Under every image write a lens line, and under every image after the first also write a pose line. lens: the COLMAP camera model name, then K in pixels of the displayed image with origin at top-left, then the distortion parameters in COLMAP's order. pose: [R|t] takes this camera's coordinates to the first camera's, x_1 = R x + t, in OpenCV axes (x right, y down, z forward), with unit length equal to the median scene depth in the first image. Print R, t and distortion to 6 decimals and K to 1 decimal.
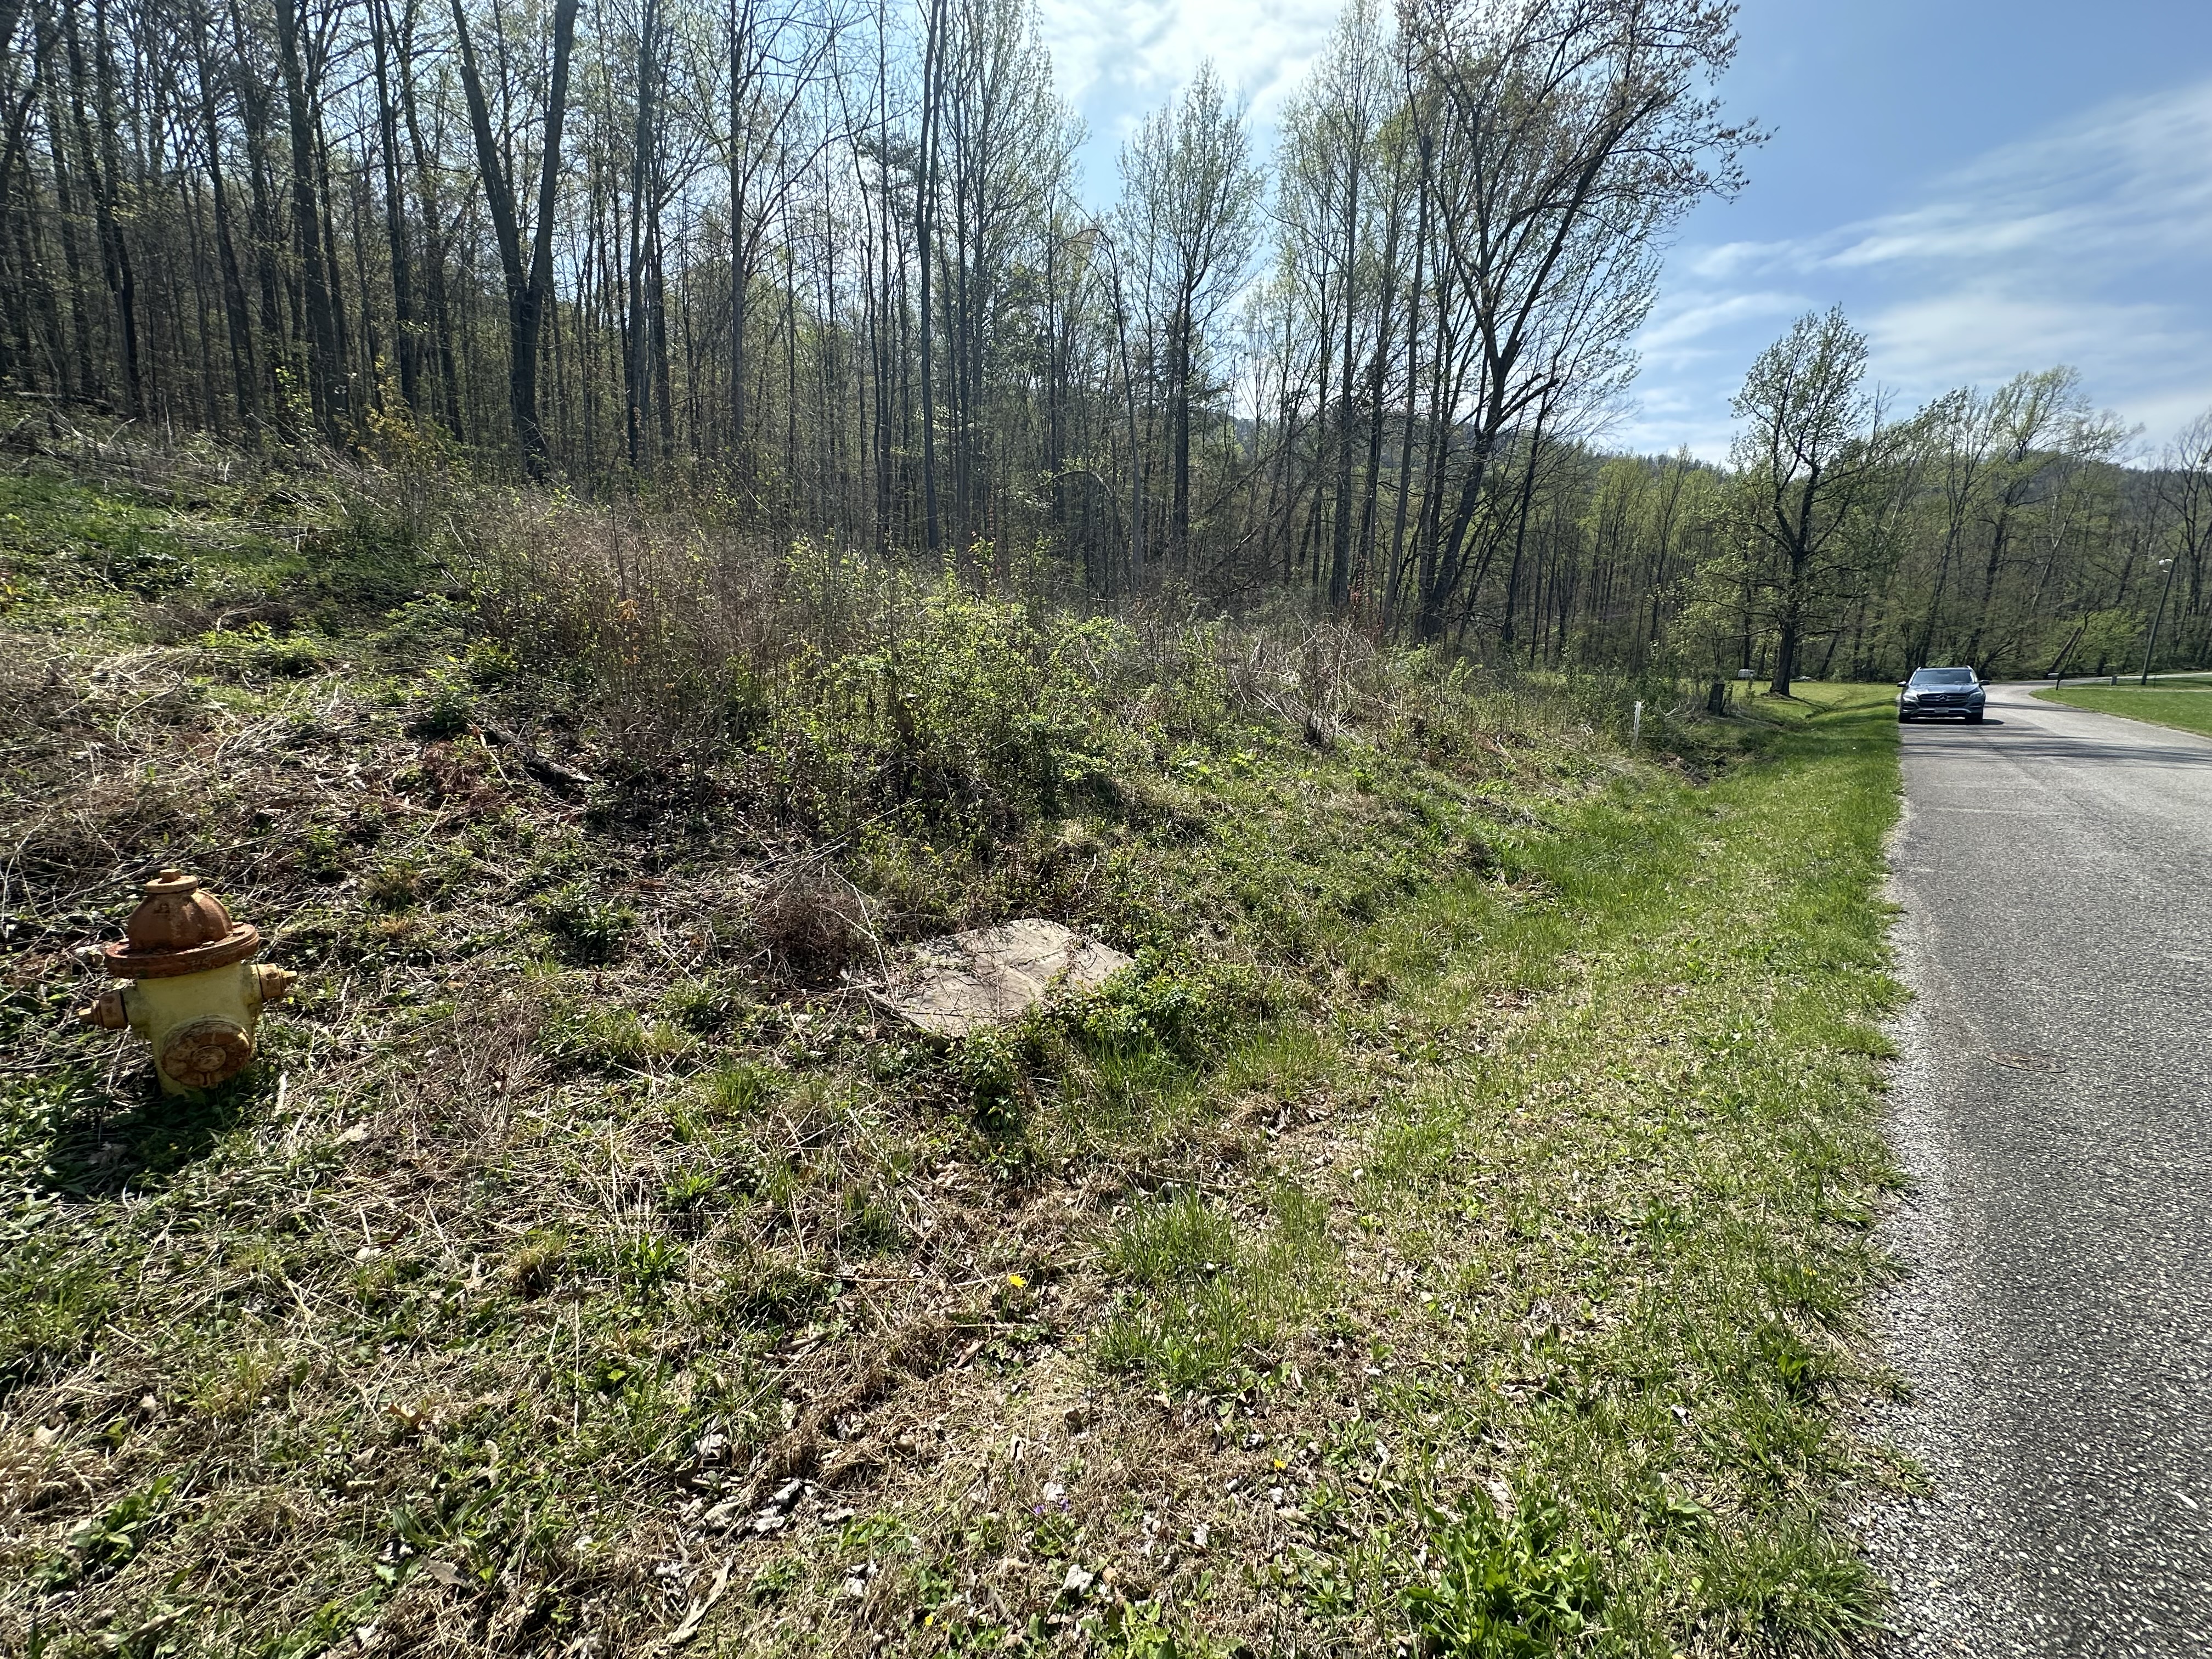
lens RADIAL K [[876.9, 0, 1103.2], [0, 876.9, 840.6], [0, 0, 1]] dist [-0.000064, 0.000784]
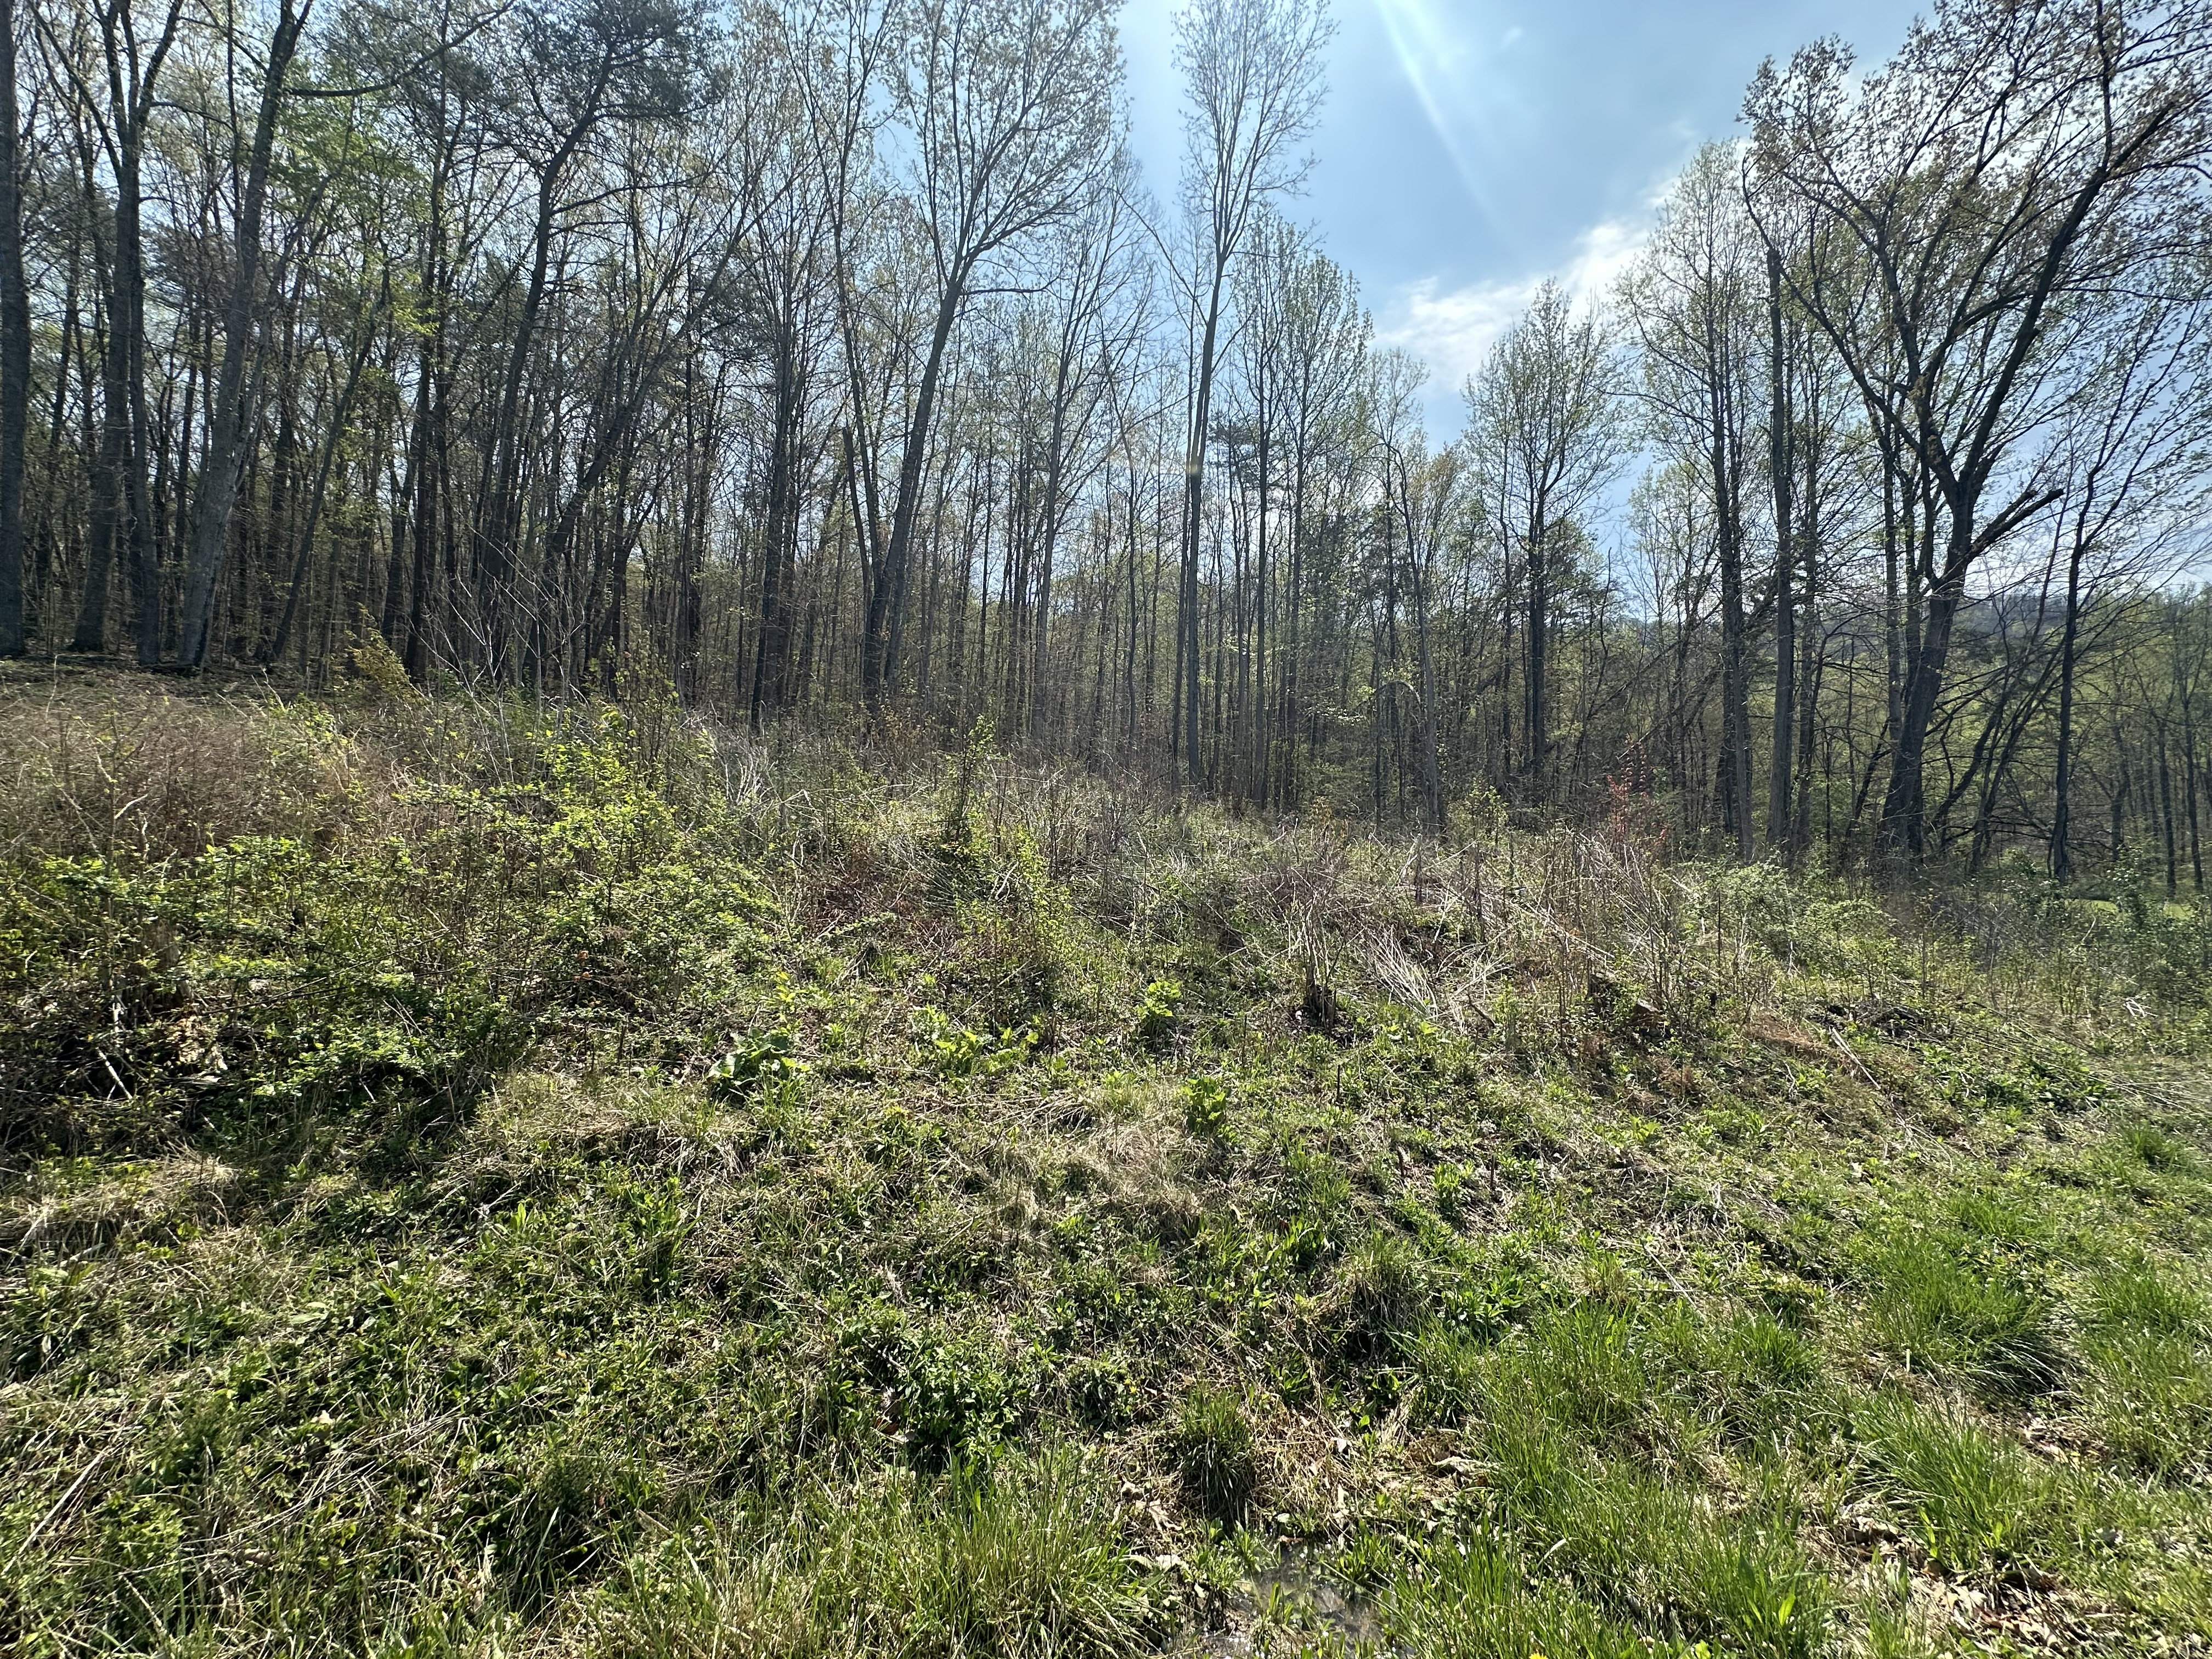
lens RADIAL K [[876.9, 0, 1108.4], [0, 876.9, 834.9], [0, 0, 1]] dist [-0.000064, 0.000784]
pose [[0.903112, -0.013740, -0.429185, 0.091269], [-0.094488, 0.968632, -0.229836, -0.020218], [0.418880, 0.248121, 0.873485, 0.099012]]
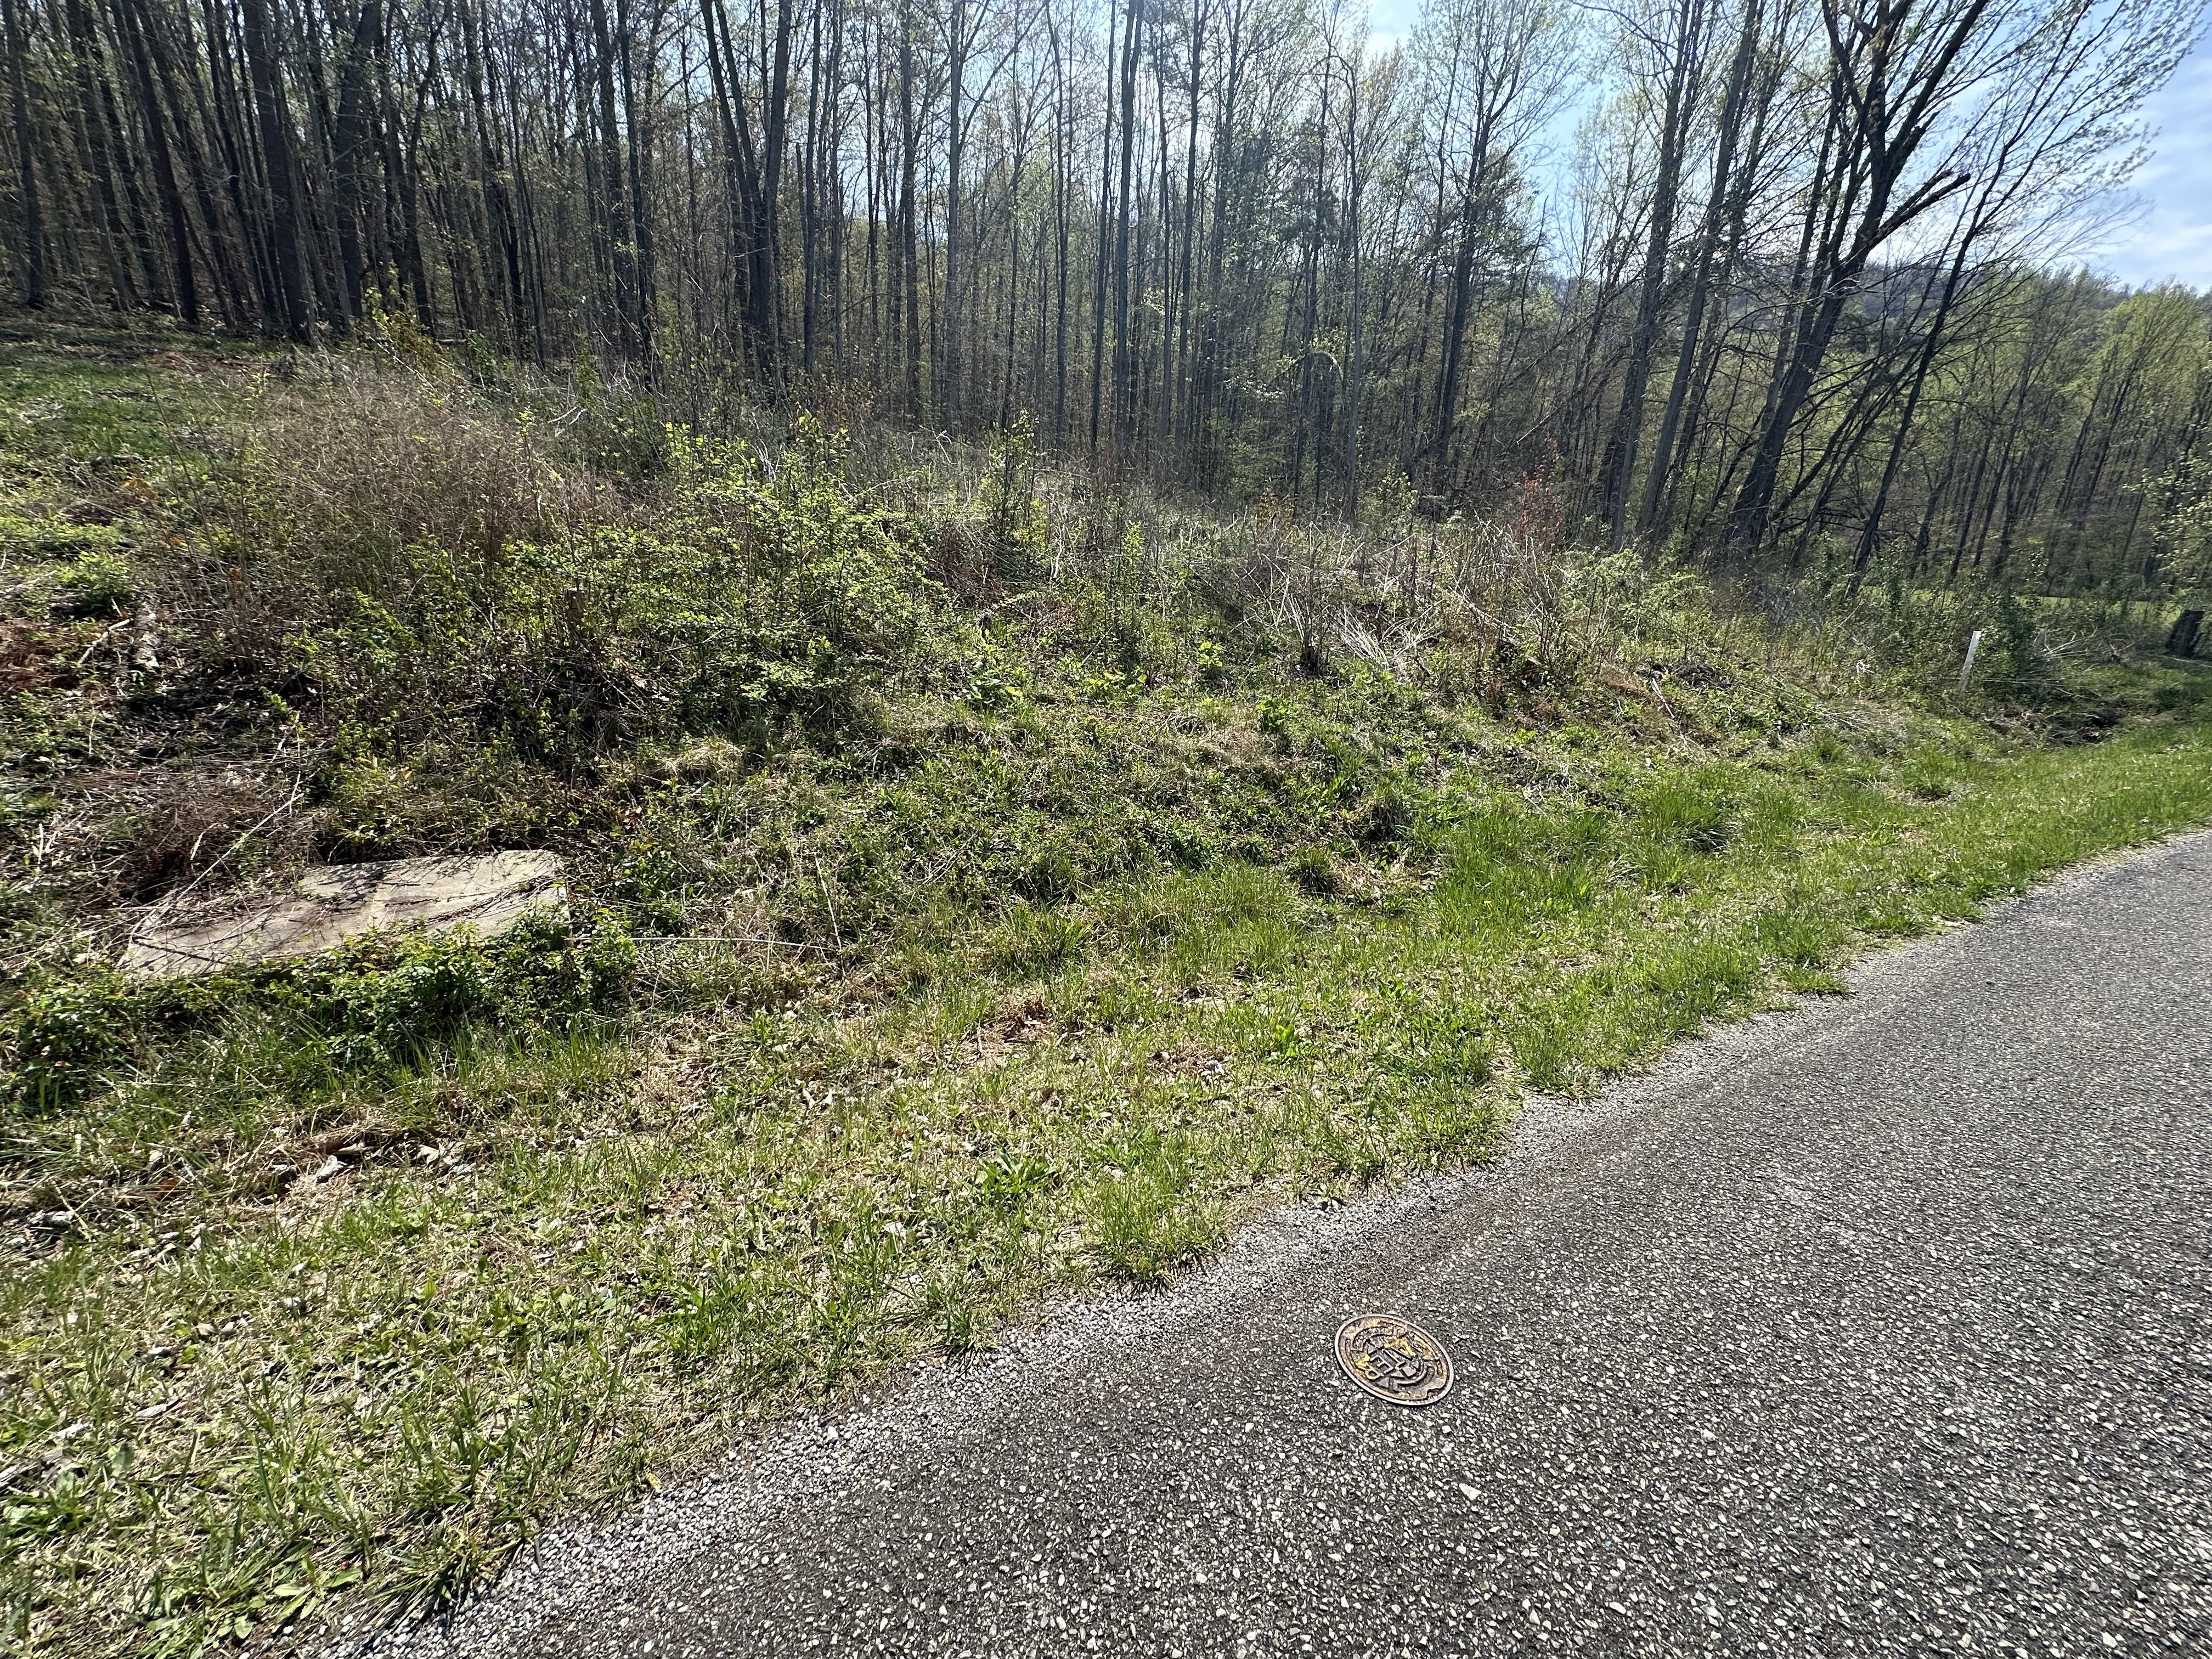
lens RADIAL K [[876.9, 0, 1107.1], [0, 876.9, 832.9], [0, 0, 1]] dist [-0.000064, 0.000784]
pose [[0.951038, 0.100311, -0.292342, 0.075906], [-0.073065, 0.992025, 0.102699, -0.006345], [0.300313, -0.076310, 0.950783, 0.035256]]
